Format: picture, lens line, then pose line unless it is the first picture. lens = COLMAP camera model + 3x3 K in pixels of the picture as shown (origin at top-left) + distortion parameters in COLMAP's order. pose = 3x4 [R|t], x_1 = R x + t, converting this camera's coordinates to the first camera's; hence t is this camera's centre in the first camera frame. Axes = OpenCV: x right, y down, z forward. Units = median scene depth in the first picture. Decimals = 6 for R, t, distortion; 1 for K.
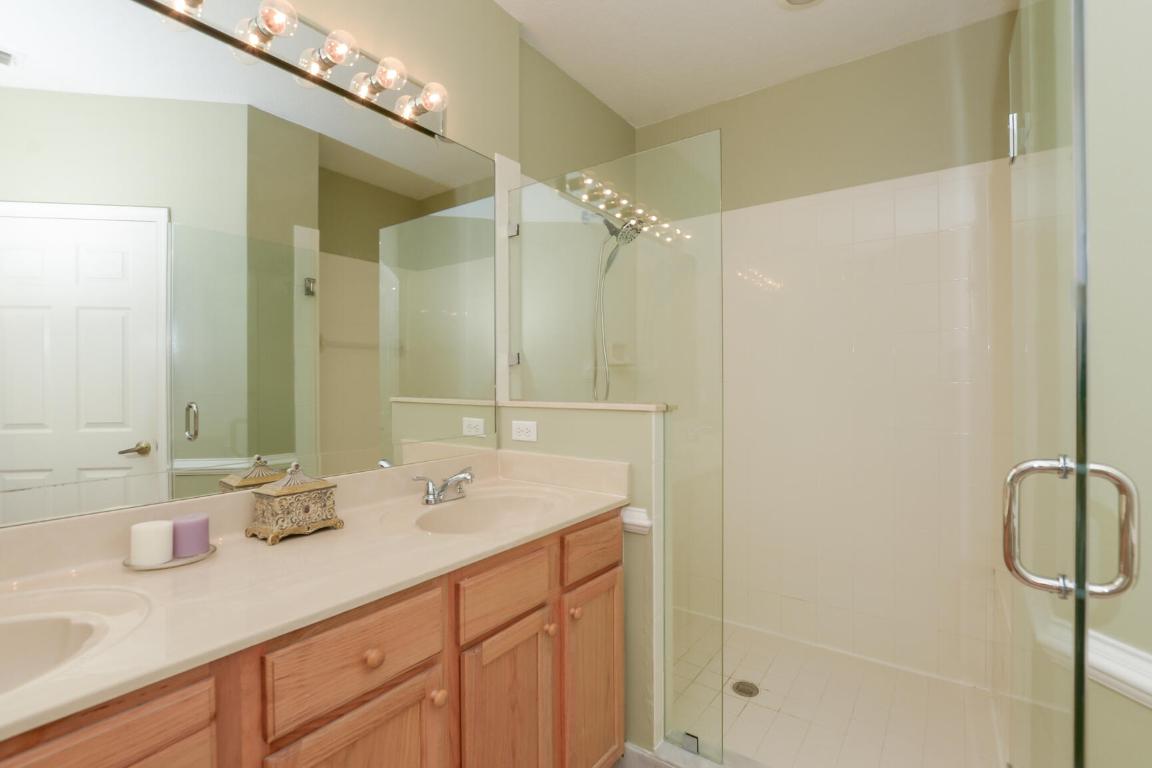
lens RADIAL K [[507.9, 0, 576.6], [0, 507.9, 384.7], [0, 0, 1]] dist [-0.023099, 0.003441]
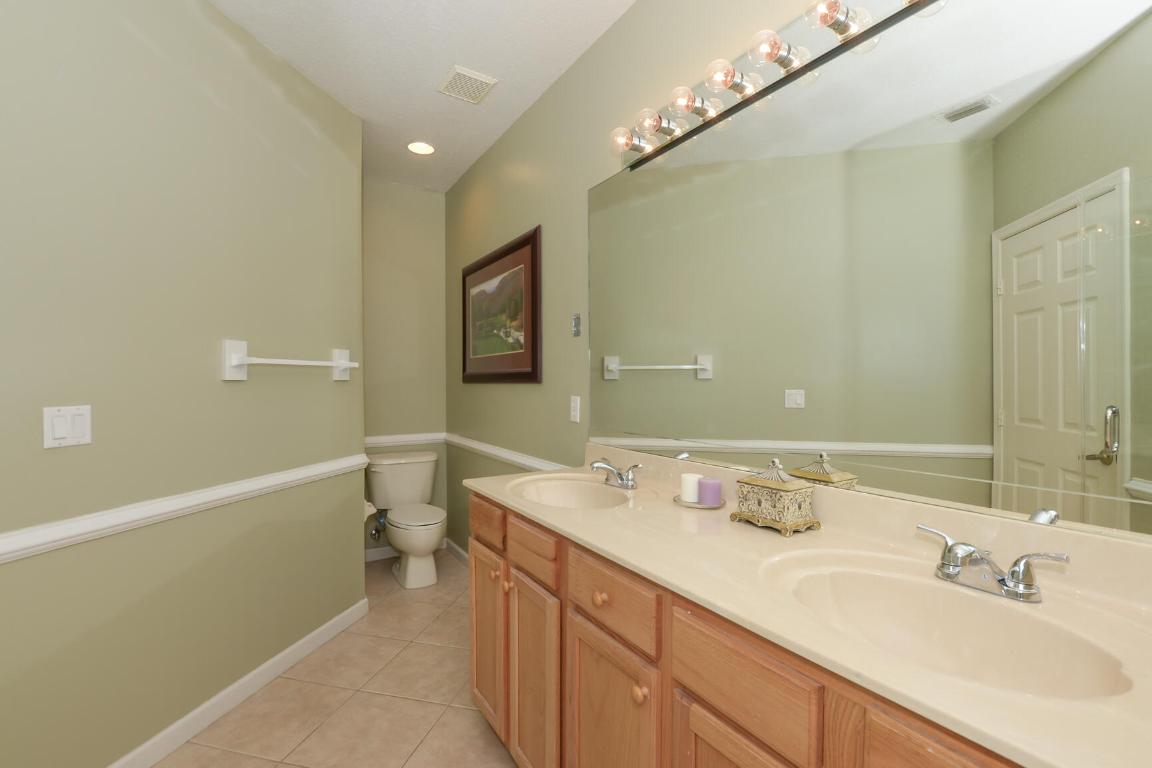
lens RADIAL K [[507.9, 0, 576.5], [0, 507.9, 382.6], [0, 0, 1]] dist [-0.023099, 0.003441]
pose [[-0.369862, 0.003565, -0.929080, 0.600113], [0.002024, 0.999993, 0.003031, -0.011103], [0.929084, -0.000759, -0.369867, 1.034956]]
